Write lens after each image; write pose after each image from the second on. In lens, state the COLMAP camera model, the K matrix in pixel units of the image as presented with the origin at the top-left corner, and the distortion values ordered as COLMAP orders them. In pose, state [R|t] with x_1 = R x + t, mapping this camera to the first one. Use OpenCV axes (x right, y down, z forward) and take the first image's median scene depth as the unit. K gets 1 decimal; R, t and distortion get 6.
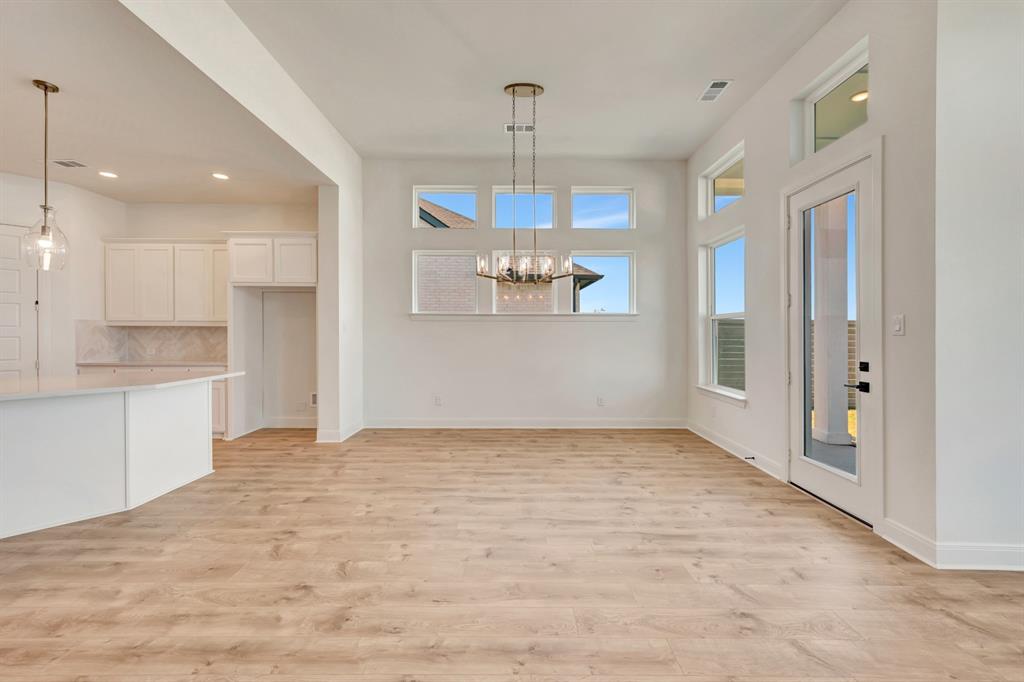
lens RADIAL K [[408.6, 0, 513.8], [0, 408.6, 336.9], [0, 0, 1]] dist [0.003179, -0.000283]
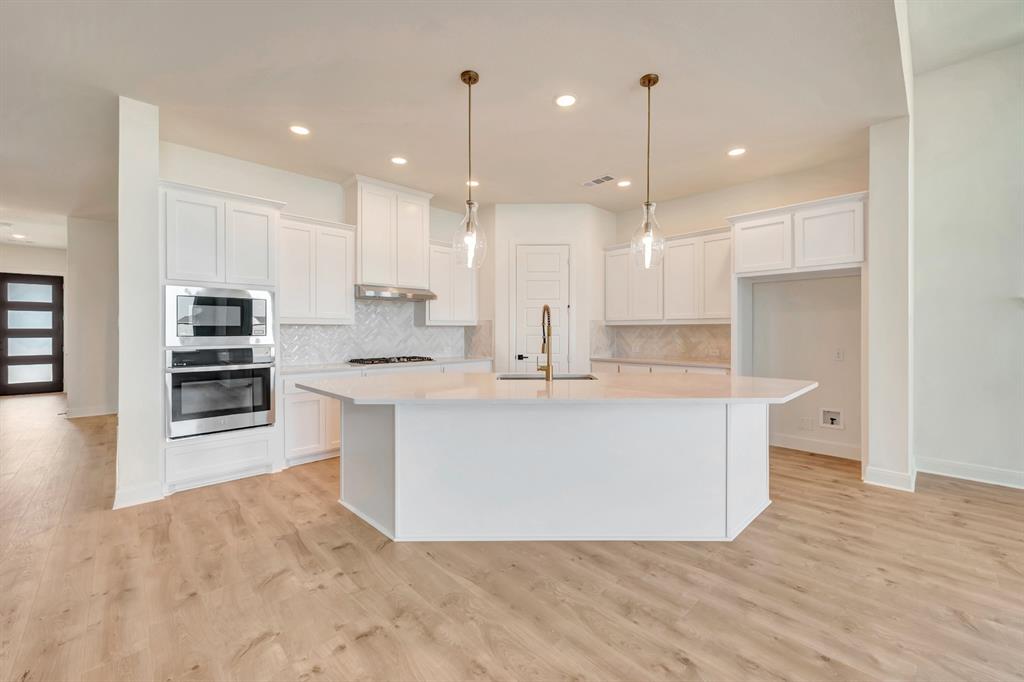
lens RADIAL K [[408.6, 0, 521.4], [0, 408.6, 331.0], [0, 0, 1]] dist [0.003179, -0.000283]
pose [[0.698943, -0.003738, -0.715168, -0.470778], [-0.003497, 0.999957, -0.008645, -0.001263], [0.715169, 0.008543, 0.698899, 0.073480]]
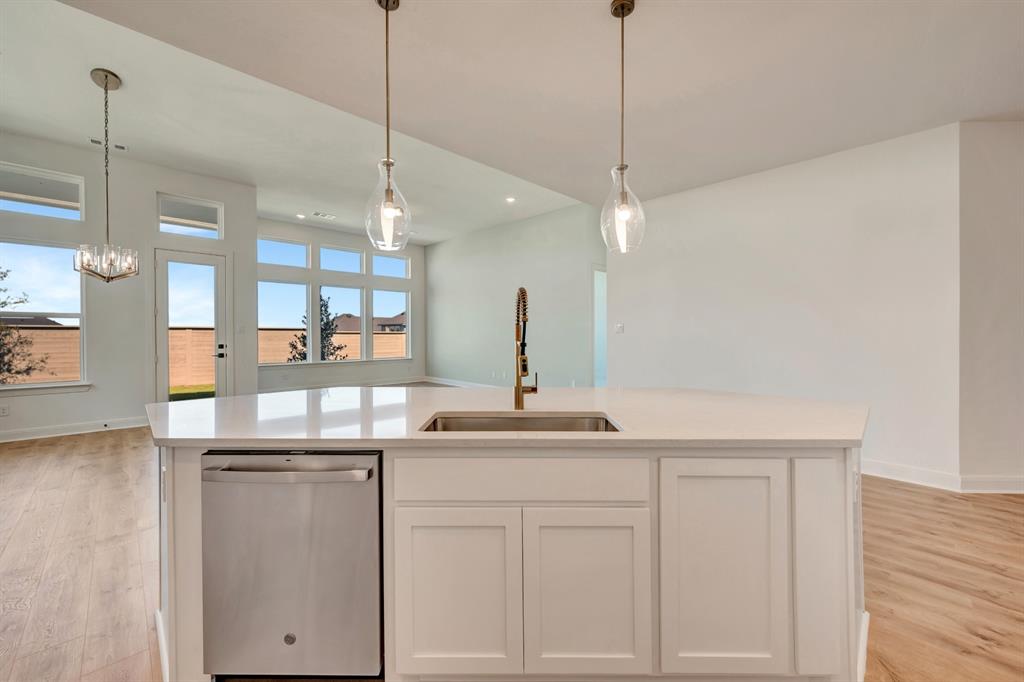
lens RADIAL K [[408.6, 0, 507.8], [0, 408.6, 338.4], [0, 0, 1]] dist [0.003179, -0.000283]
pose [[-0.679480, -0.015590, 0.733528, -1.285630], [0.004663, 0.999662, 0.025565, -0.014847], [-0.733679, 0.020791, -0.679178, 0.944426]]
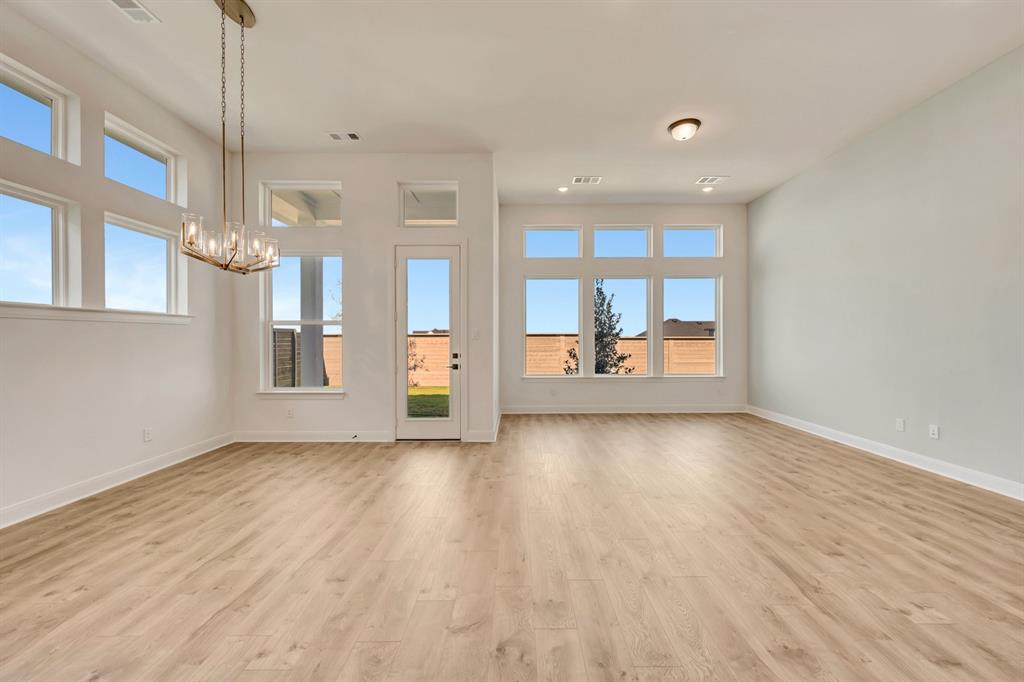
lens RADIAL K [[408.6, 0, 513.9], [0, 408.6, 342.1], [0, 0, 1]] dist [0.003179, -0.000283]
pose [[0.006593, -0.013941, 0.999881, -0.684999], [0.014210, 0.999803, 0.013846, -0.008344], [-0.999877, 0.014117, 0.006790, 0.496209]]
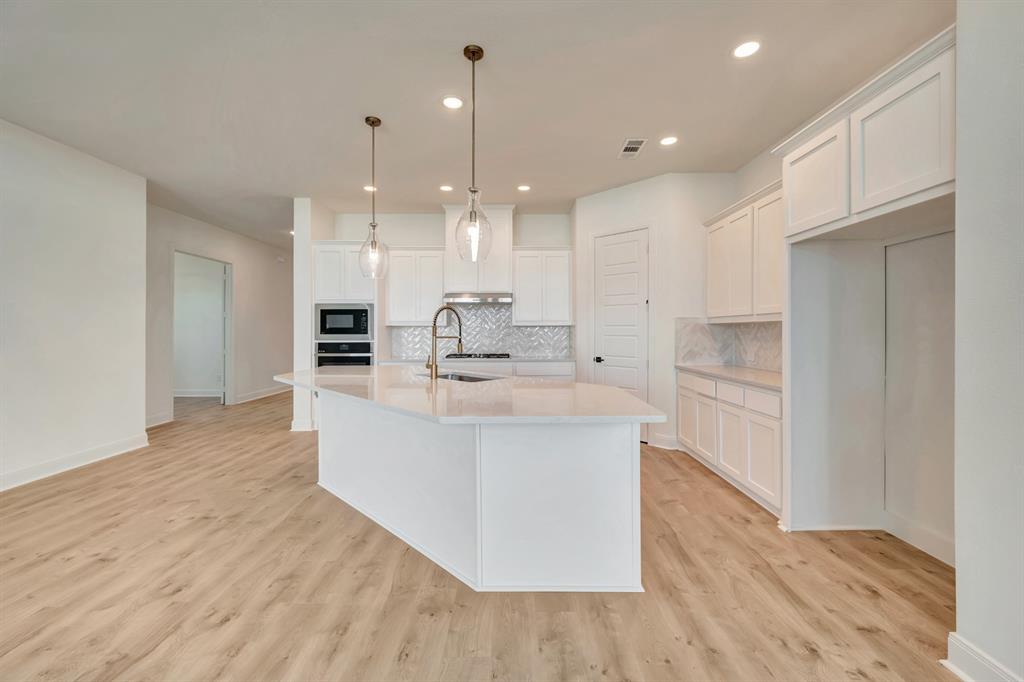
lens RADIAL K [[408.6, 0, 515.9], [0, 408.6, 333.4], [0, 0, 1]] dist [0.003179, -0.000283]
pose [[0.006811, 0.003728, -0.999970, -0.188624], [-0.008667, 0.999956, 0.003669, -0.008460], [0.999939, 0.008642, 0.006843, 0.785107]]
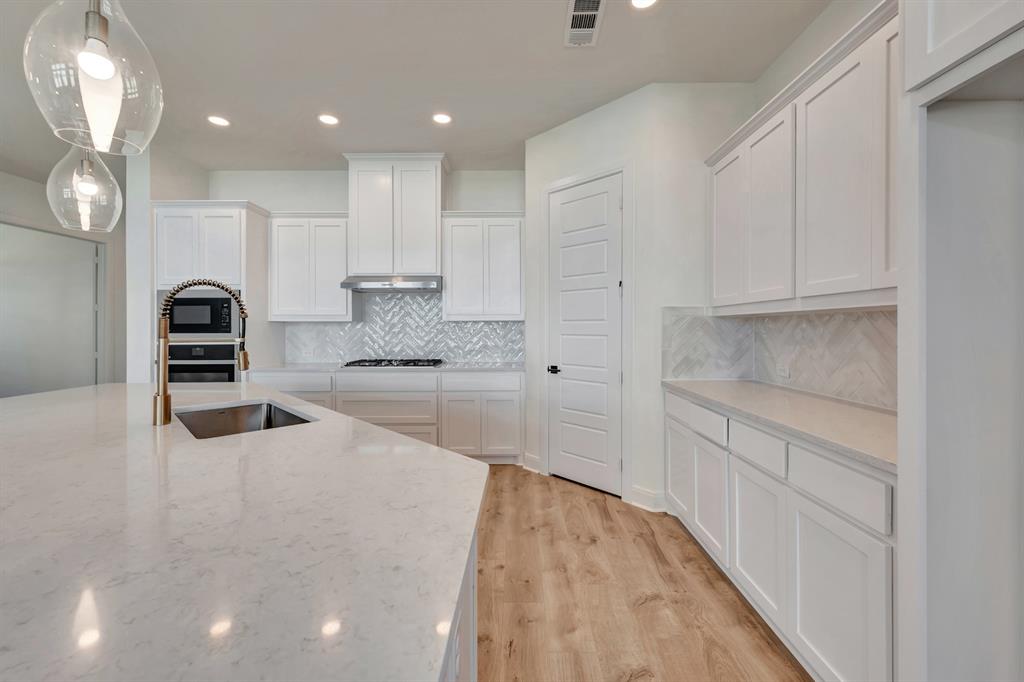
lens RADIAL K [[408.6, 0, 515.3], [0, 408.6, 330.8], [0, 0, 1]] dist [0.003179, -0.000283]
pose [[-0.004130, 0.004786, -0.999980, -0.584643], [-0.007491, 0.999960, 0.004817, -0.011398], [0.999963, 0.007511, -0.004094, 0.973883]]
